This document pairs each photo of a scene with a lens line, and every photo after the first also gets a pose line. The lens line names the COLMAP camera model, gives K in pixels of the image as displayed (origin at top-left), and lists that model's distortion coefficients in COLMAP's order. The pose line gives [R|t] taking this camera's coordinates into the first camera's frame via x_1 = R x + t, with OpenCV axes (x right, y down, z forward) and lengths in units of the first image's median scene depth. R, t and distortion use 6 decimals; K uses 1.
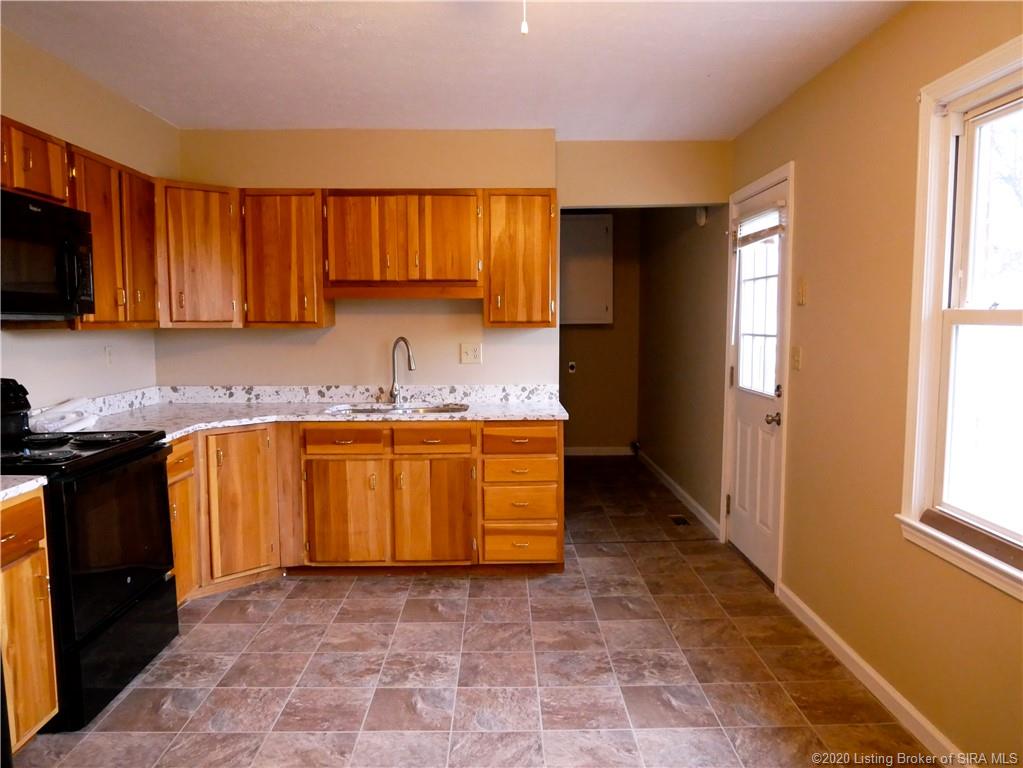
lens RADIAL K [[737.7, 0, 511.5], [0, 737.7, 384.0], [0, 0, 1]] dist [-0.052463, 0.028040]
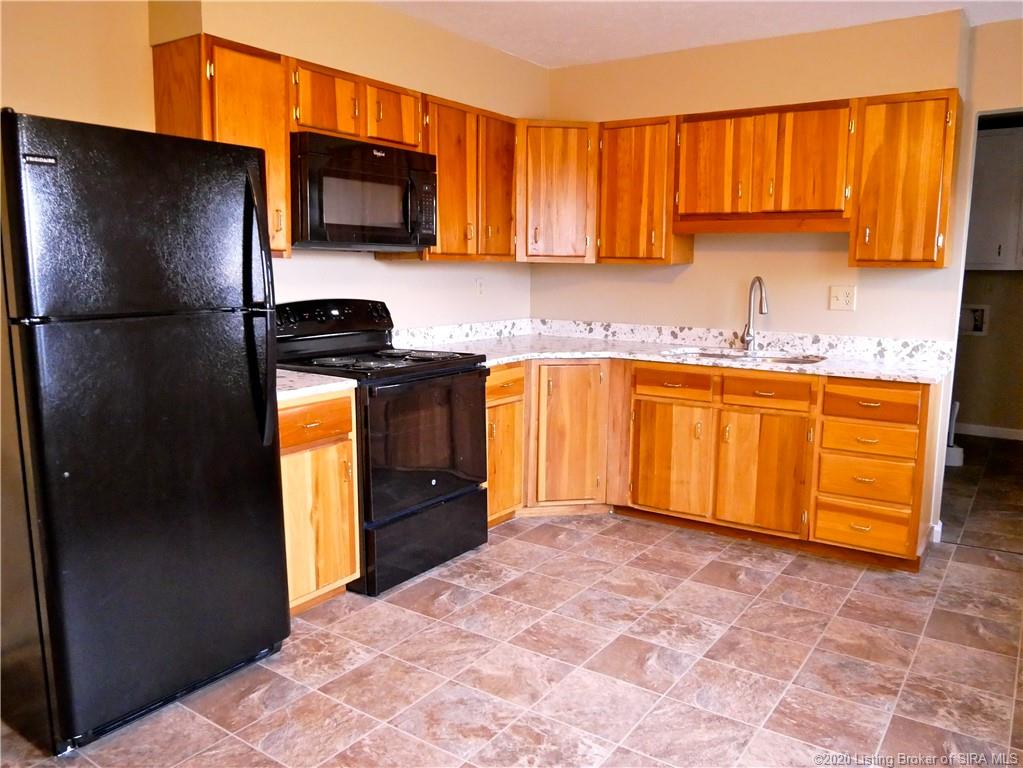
lens RADIAL K [[784.1, 0, 522.7], [0, 784.1, 381.5], [0, 0, 1]] dist [-0.040125, 0.012842]
pose [[0.817004, 0.094240, -0.568879, 0.188837], [-0.060886, 0.995138, 0.077411, 0.007960], [0.573409, -0.028608, 0.818770, 0.062226]]
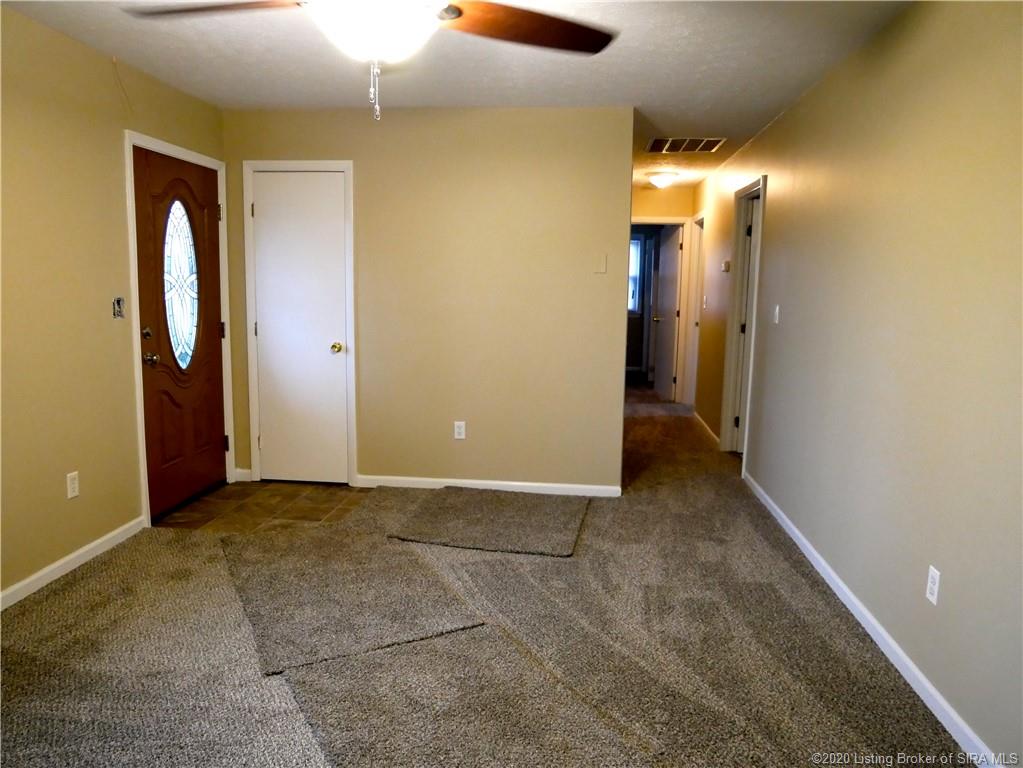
lens RADIAL K [[737.7, 0, 511.5], [0, 737.7, 384.0], [0, 0, 1]] dist [-0.052463, 0.028040]
pose [[0.102399, -0.129442, 0.986286, -1.113174], [0.068640, 0.990054, 0.122811, -0.030673], [-0.992372, 0.055123, 0.110265, 0.285489]]
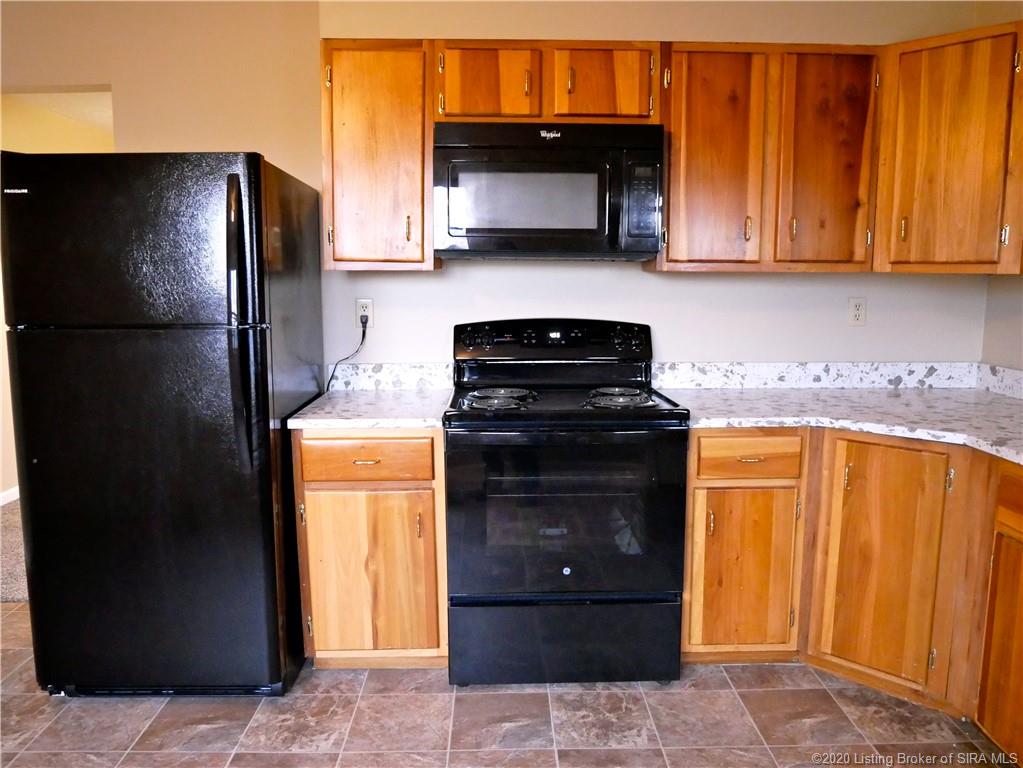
lens RADIAL K [[765.6, 0, 511.5], [0, 765.6, 384.0], [0, 0, 1]] dist [-0.059865, 0.031859]
pose [[0.009042, 0.142464, -0.989759, 0.221059], [-0.086654, 0.986187, 0.141158, -0.043326], [0.996197, 0.084490, 0.021262, 0.643389]]
